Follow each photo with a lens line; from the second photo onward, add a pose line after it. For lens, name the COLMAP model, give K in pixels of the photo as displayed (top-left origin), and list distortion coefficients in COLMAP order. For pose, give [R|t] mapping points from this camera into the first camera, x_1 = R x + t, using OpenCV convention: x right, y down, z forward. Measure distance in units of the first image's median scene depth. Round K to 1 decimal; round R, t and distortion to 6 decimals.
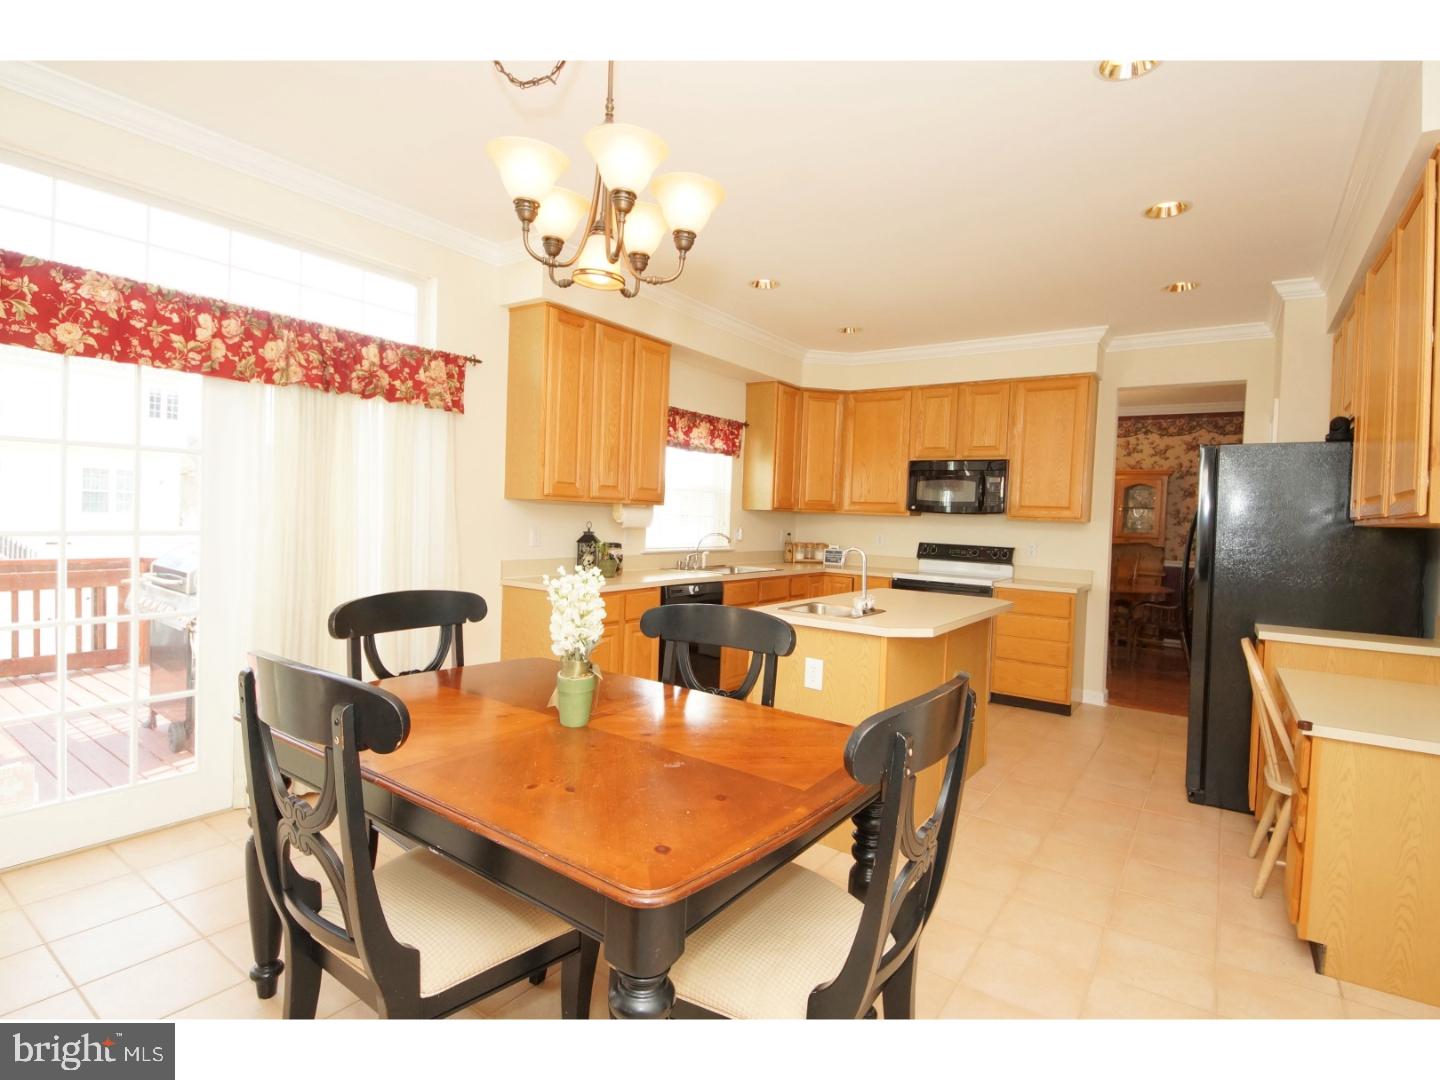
lens RADIAL K [[714.5, 0, 712.6], [0, 714.5, 540.6], [0, 0, 1]] dist [-0.002612, -0.002257]
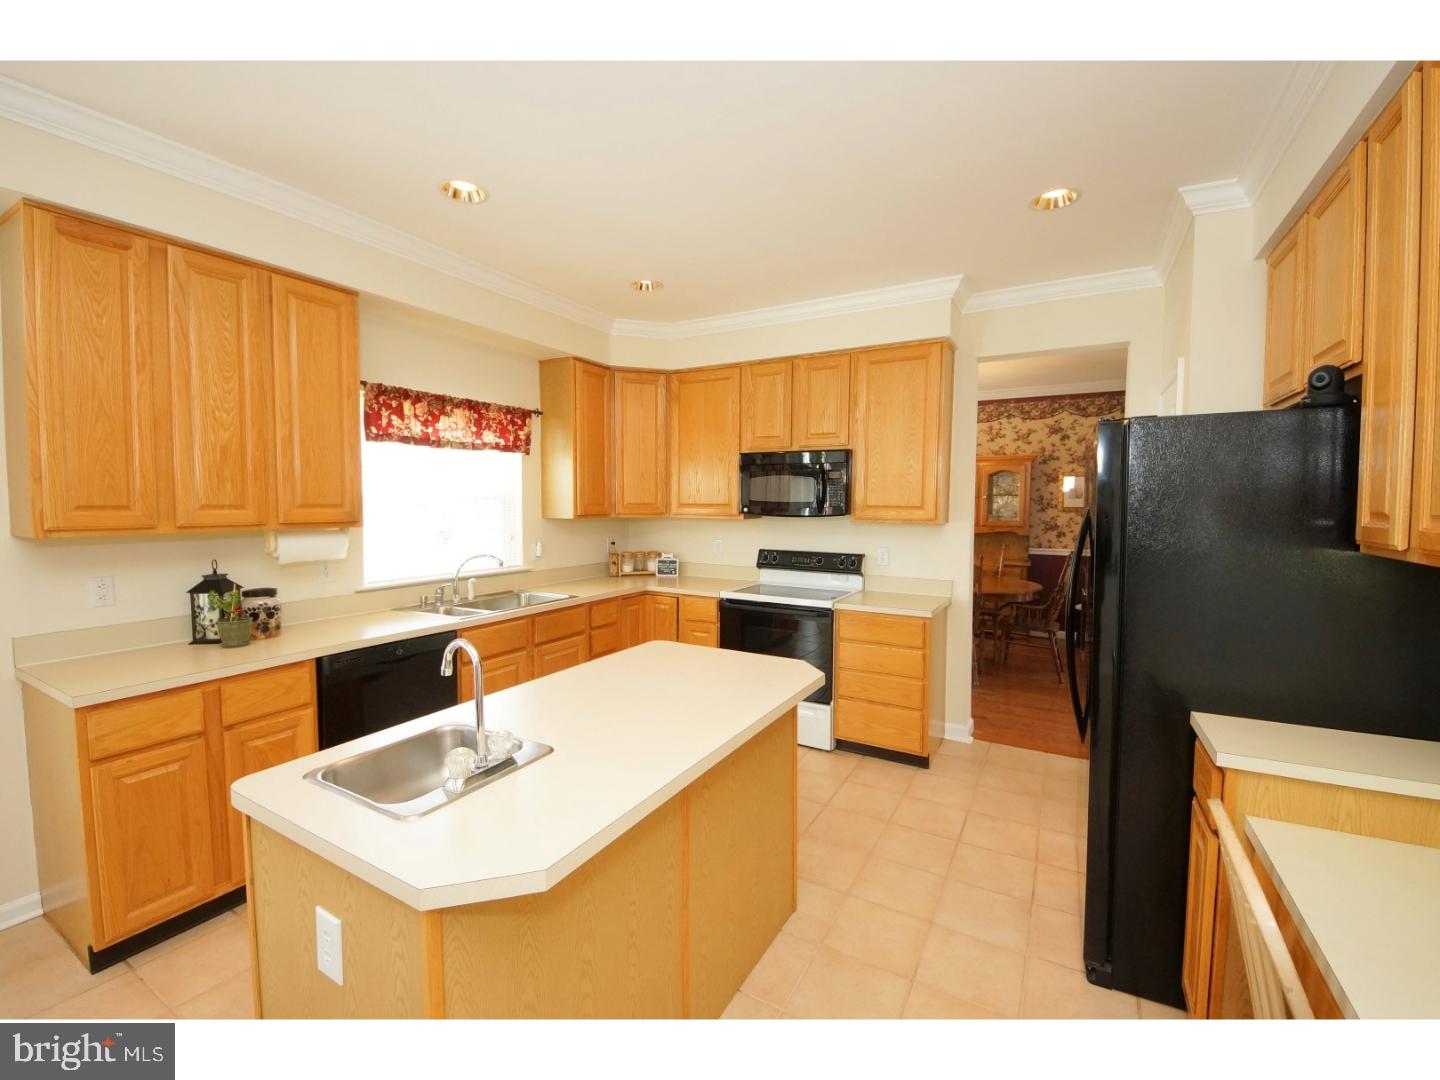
lens RADIAL K [[590.6, 0, 731.0], [0, 590.6, 537.3], [0, 0, 1]] dist [0.001770, -0.001024]
pose [[0.993563, -0.038900, 0.106392, 0.193525], [0.035476, 0.998796, 0.033888, -0.038749], [-0.107582, -0.029895, 0.993747, 0.326612]]
